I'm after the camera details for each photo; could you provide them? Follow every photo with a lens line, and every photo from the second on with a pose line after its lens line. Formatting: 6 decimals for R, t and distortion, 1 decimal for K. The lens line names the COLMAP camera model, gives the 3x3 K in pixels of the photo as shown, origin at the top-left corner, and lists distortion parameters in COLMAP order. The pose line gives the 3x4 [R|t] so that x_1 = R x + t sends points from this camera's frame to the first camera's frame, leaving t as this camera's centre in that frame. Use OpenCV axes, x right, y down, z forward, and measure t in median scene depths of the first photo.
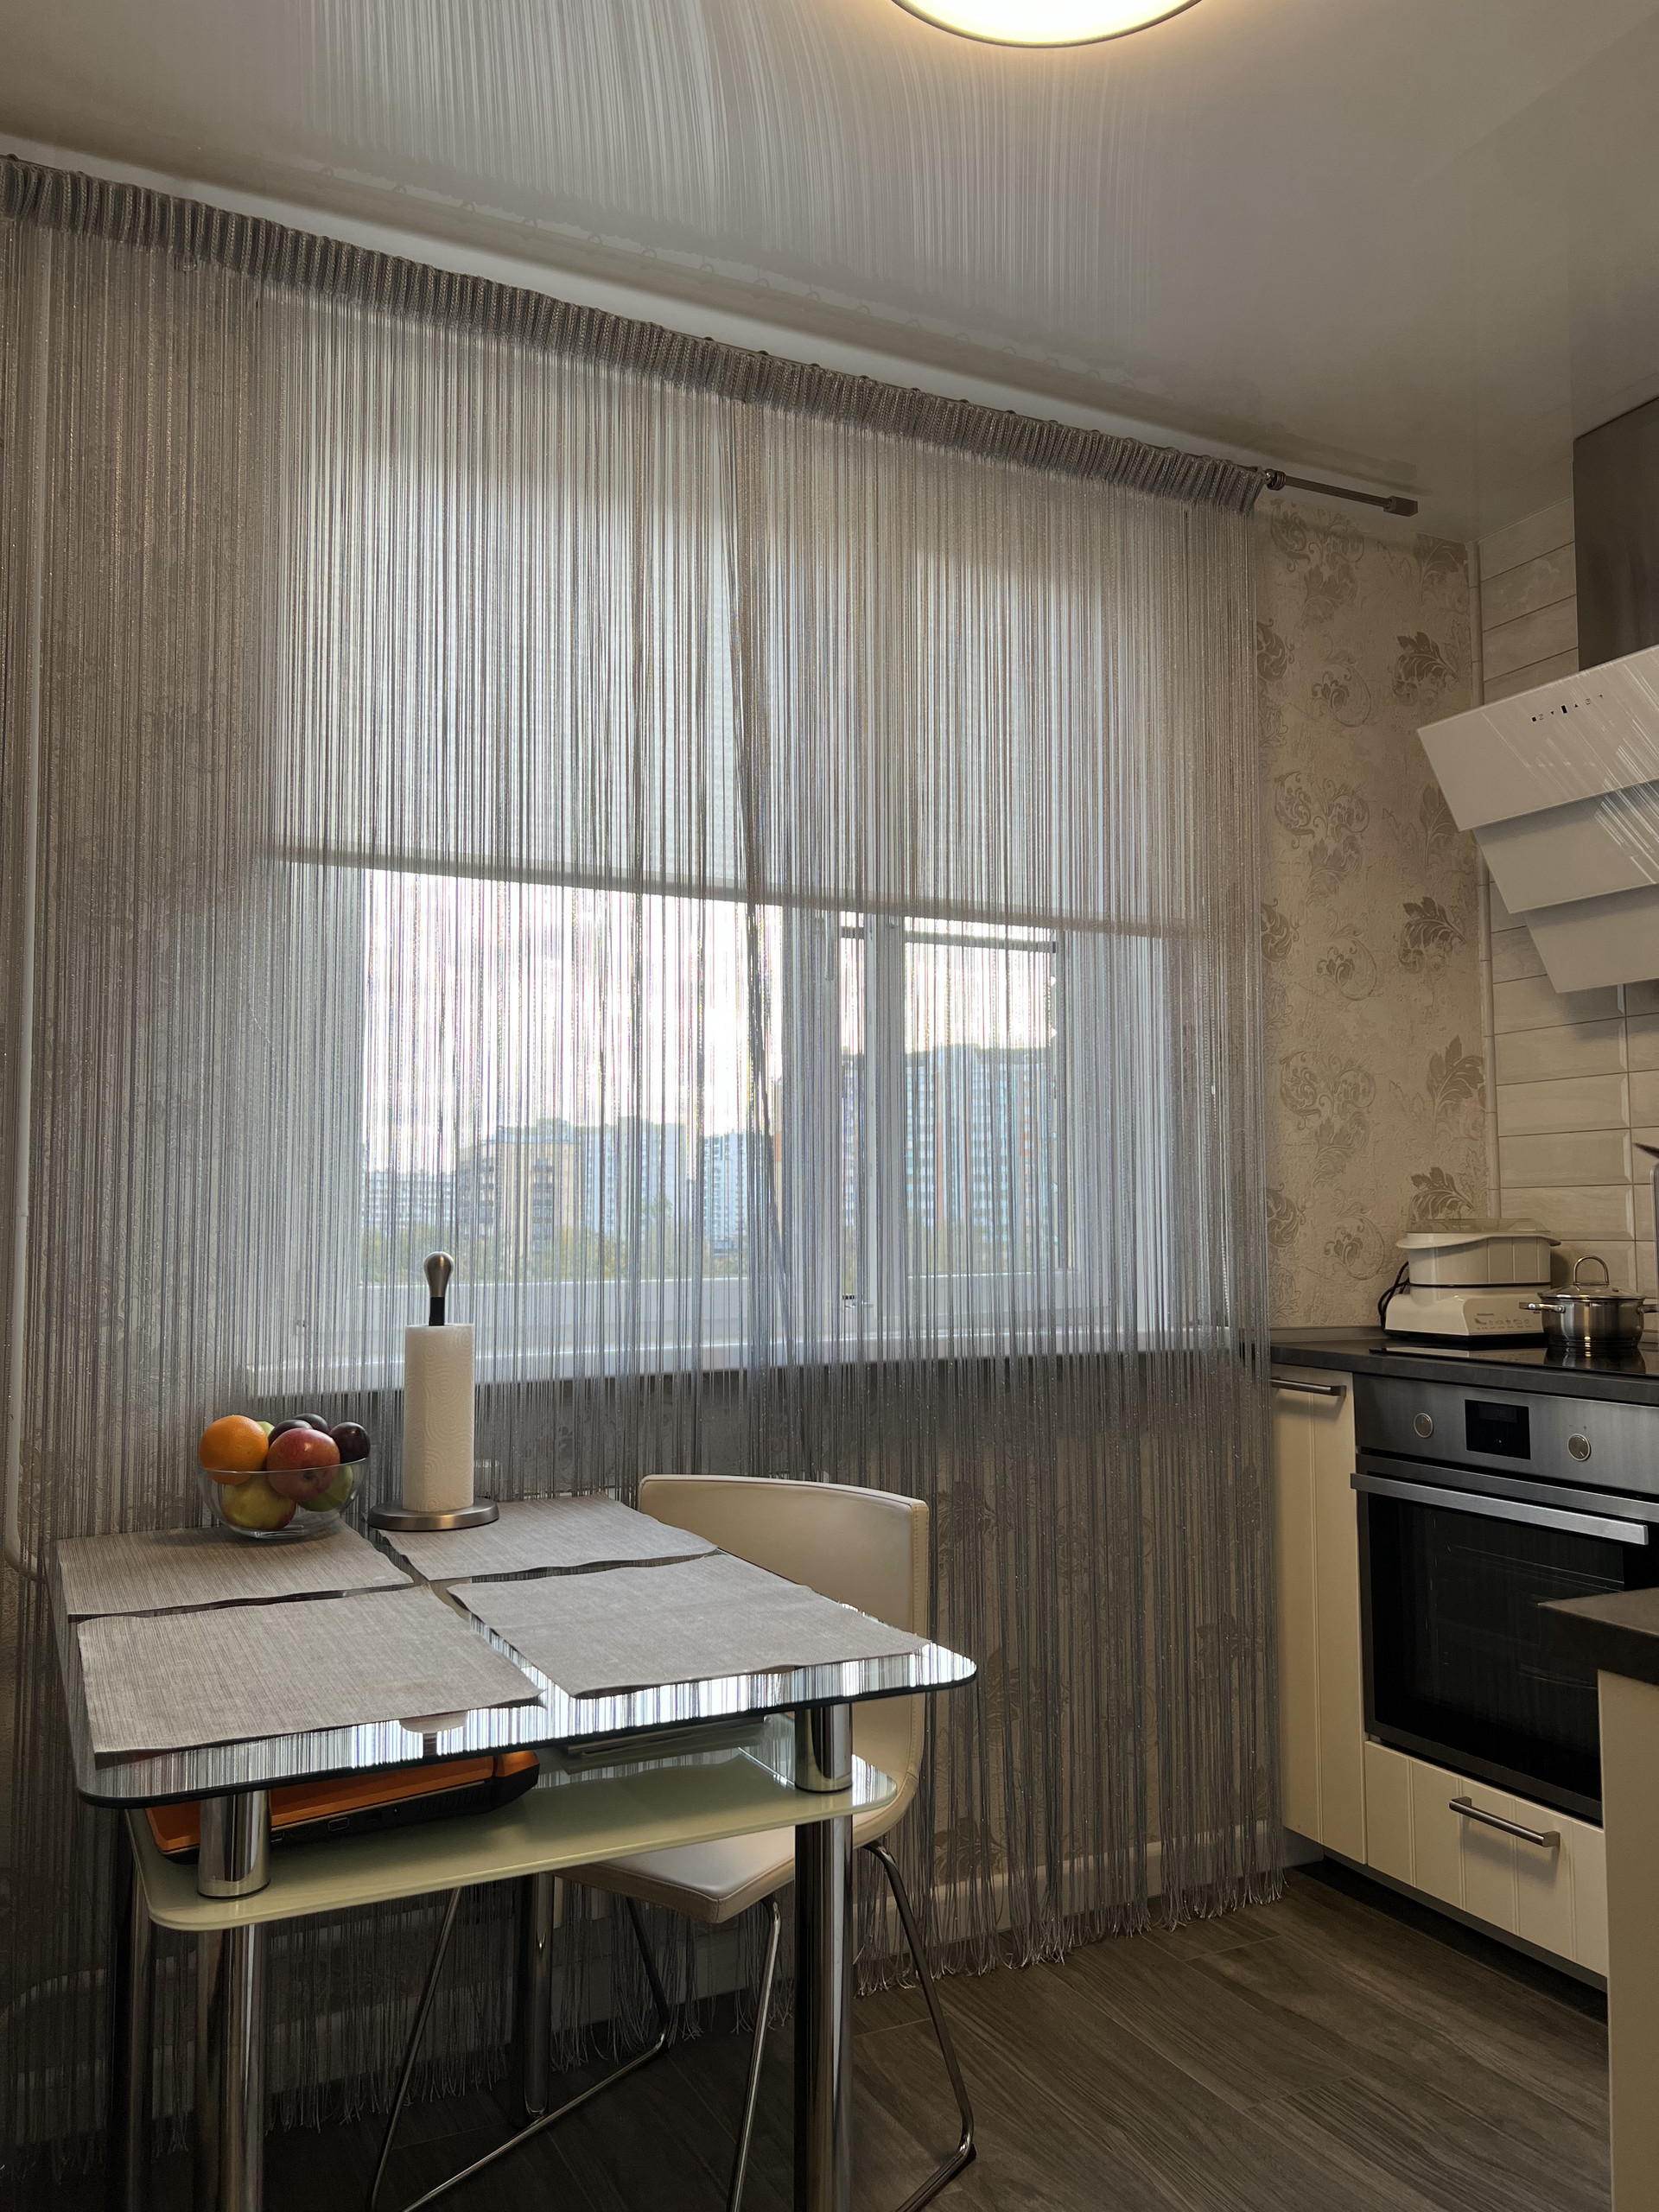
lens RADIAL K [[1658.3, 0, 829.5], [0, 1658.3, 1106.0], [0, 0, 1]] dist [-0.000017, 0.000040]
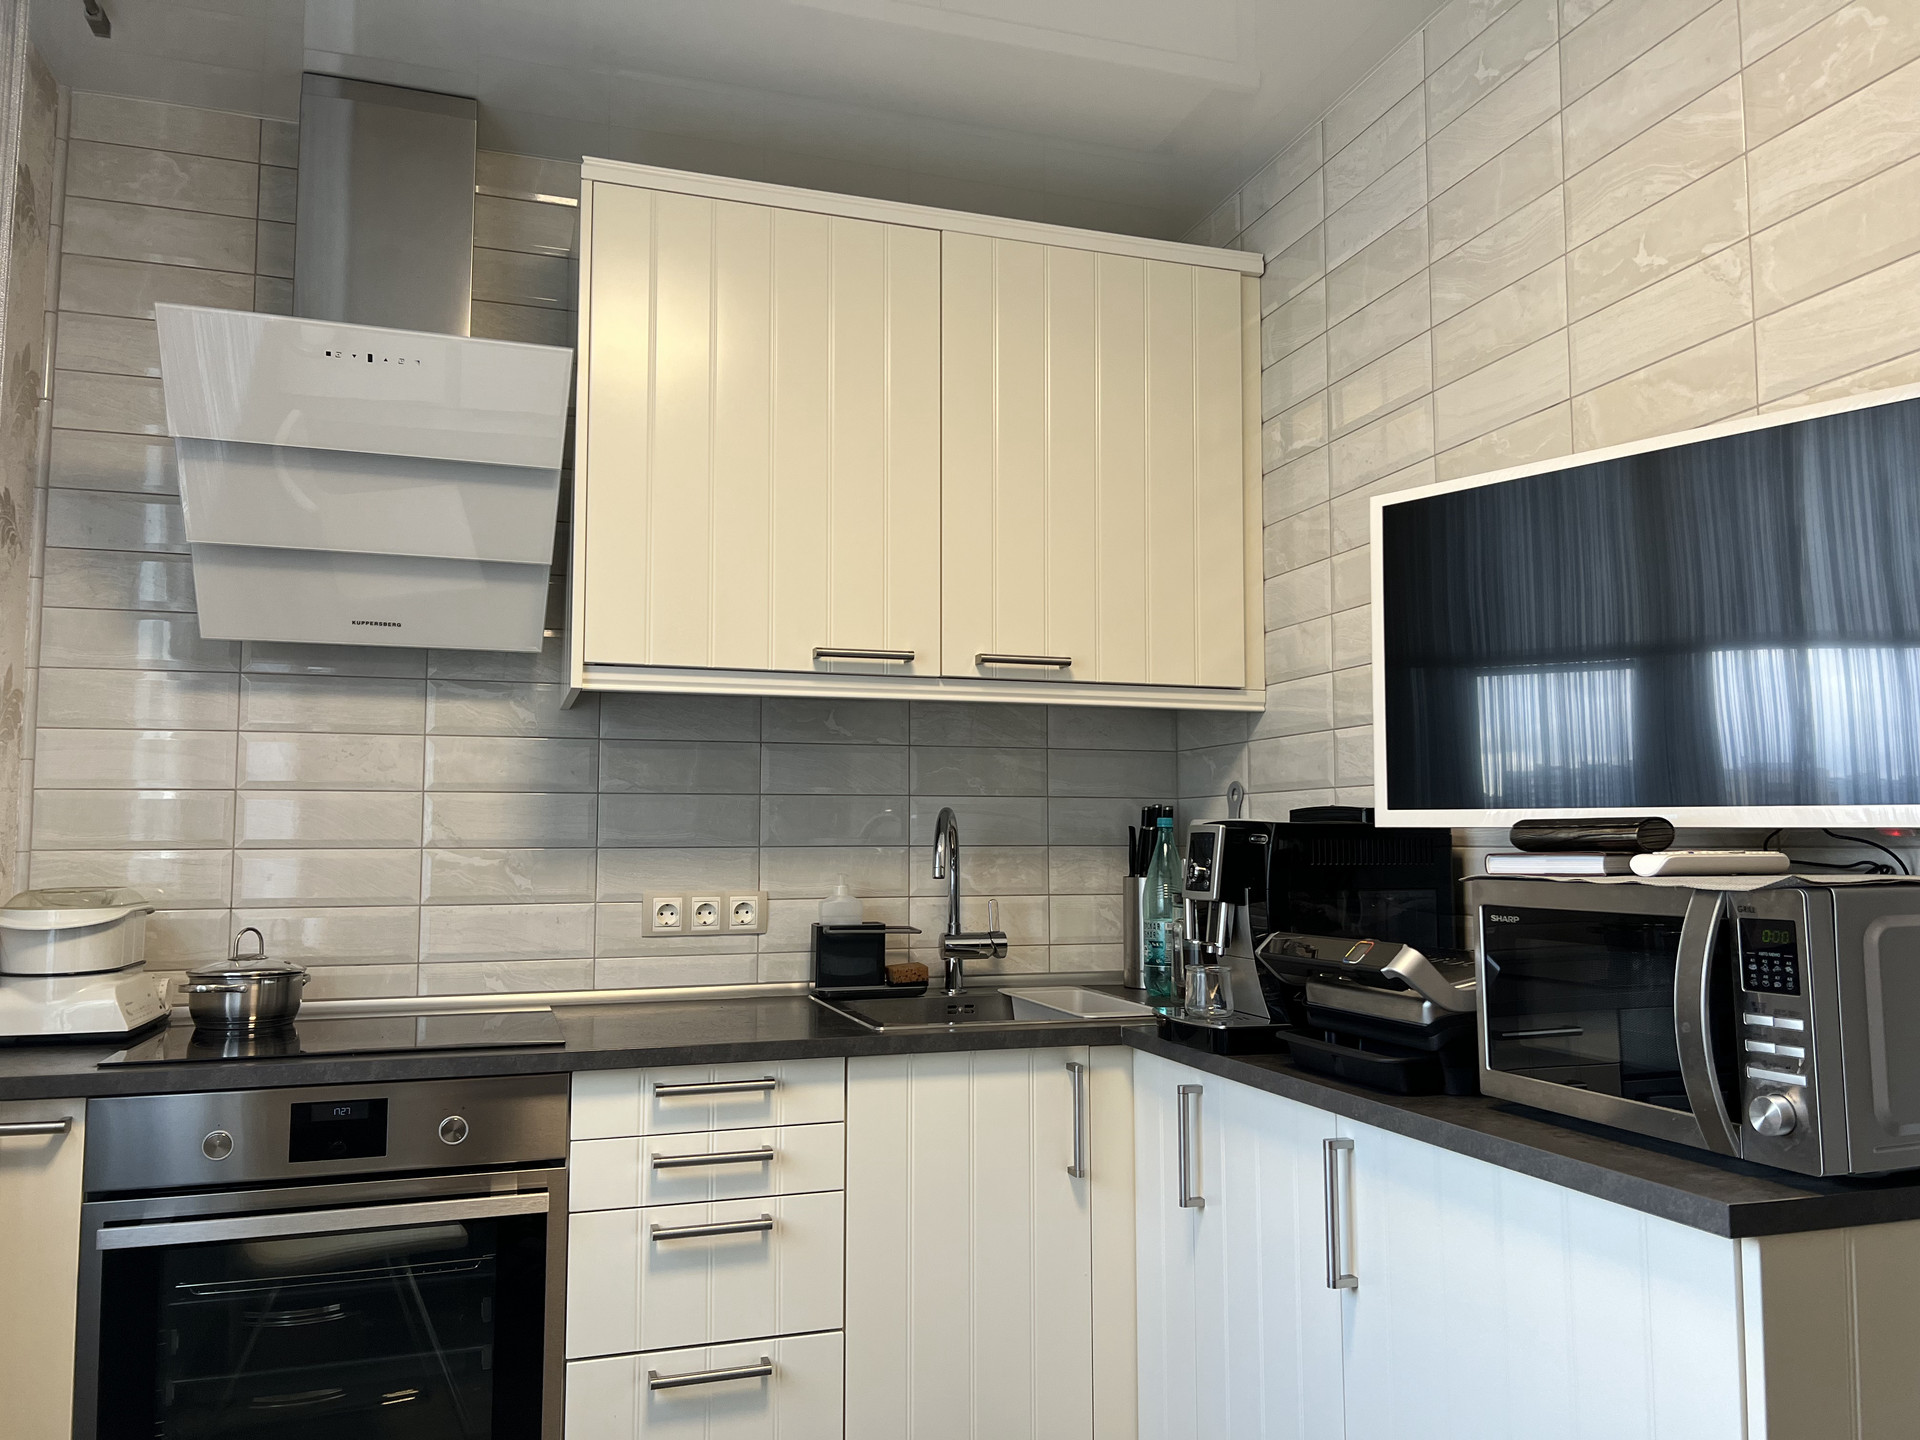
lens RADIAL K [[1465.3, 0, 960.0], [0, 1465.3, 720.0], [0, 0, 1]] dist [-0.000234, -0.001135]
pose [[0.129293, 0.087798, 0.987712, -0.293064], [-0.065902, 0.994631, -0.079786, 0.013284], [-0.989414, -0.054776, 0.134385, 0.478865]]
